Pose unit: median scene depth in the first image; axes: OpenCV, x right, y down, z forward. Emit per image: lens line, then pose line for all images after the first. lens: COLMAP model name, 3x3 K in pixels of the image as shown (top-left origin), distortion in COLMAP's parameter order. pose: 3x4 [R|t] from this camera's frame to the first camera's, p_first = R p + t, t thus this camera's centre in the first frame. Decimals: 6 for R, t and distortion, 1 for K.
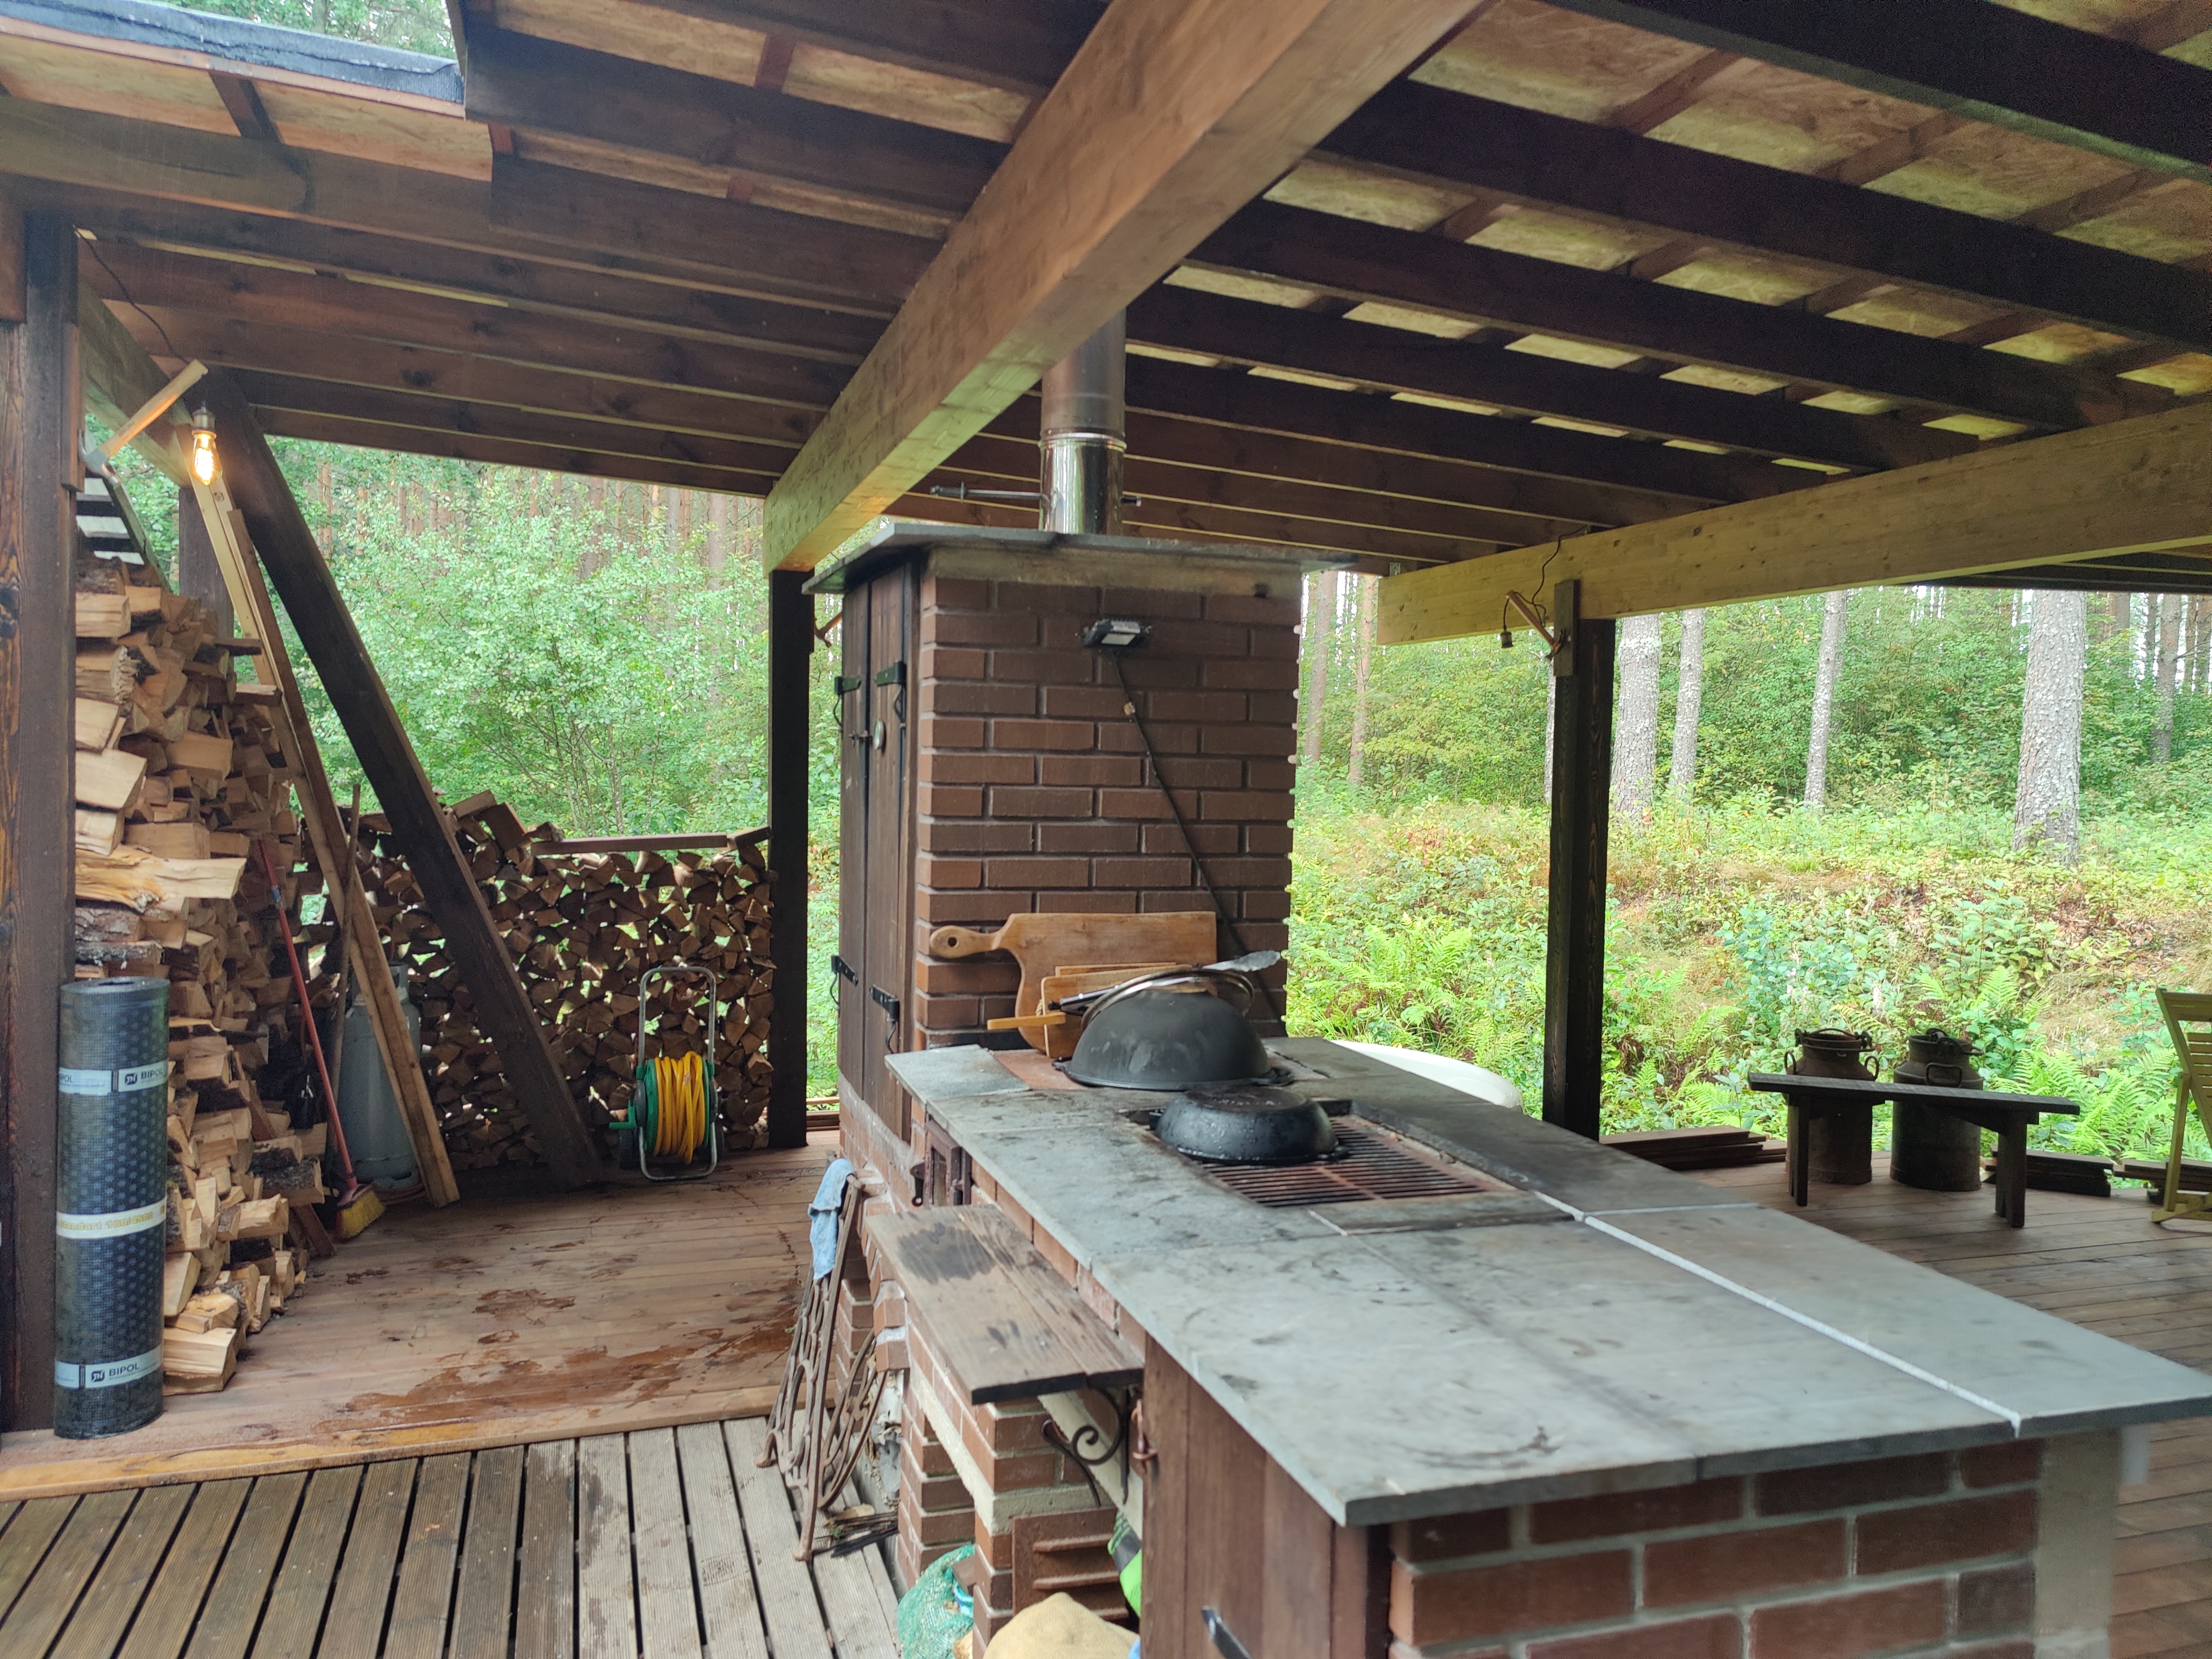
lens RADIAL K [[1657.0, 0, 1093.8], [0, 1657.0, 813.2], [0, 0, 1]] dist [0.057473, -0.043358]
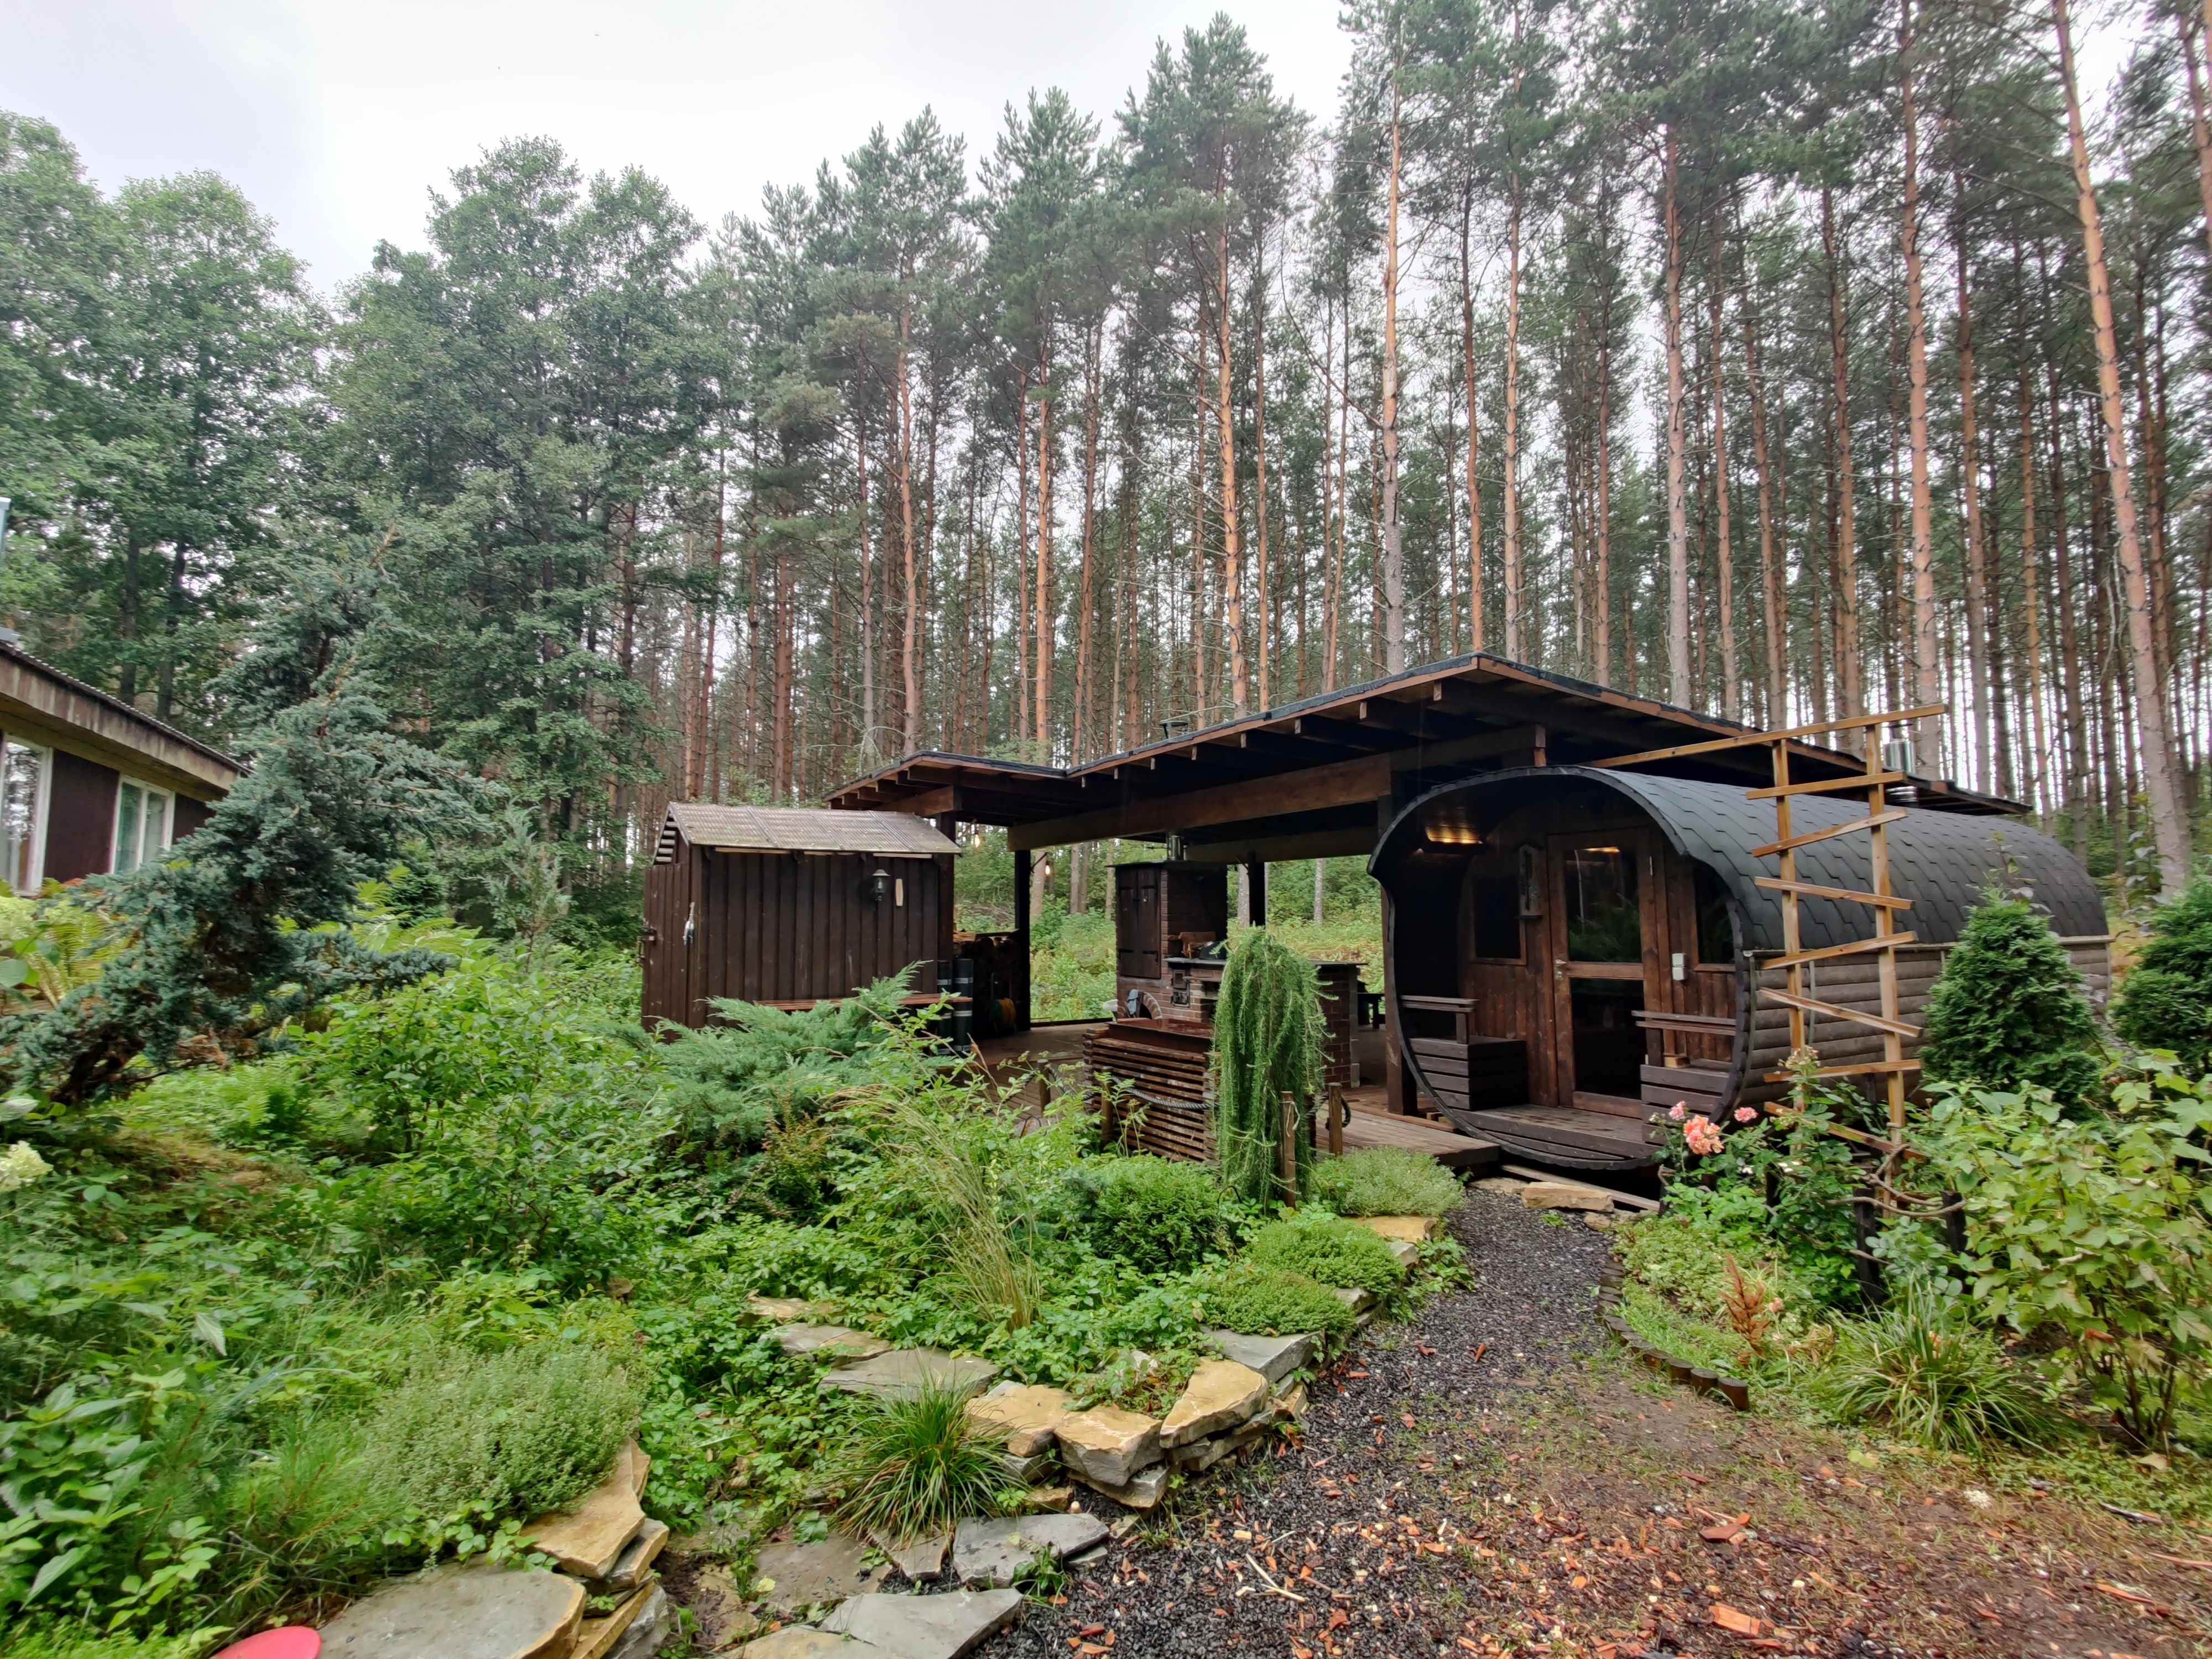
lens RADIAL K [[1045.1, 0, 1108.3], [0, 1045.1, 832.9], [0, 0, 1]] dist [0.006638, -0.006765]
pose [[0.977255, -0.011644, 0.211746, -0.566738], [0.035121, 0.993589, -0.107455, 0.056240], [-0.209137, 0.112448, 0.971400, -1.288832]]
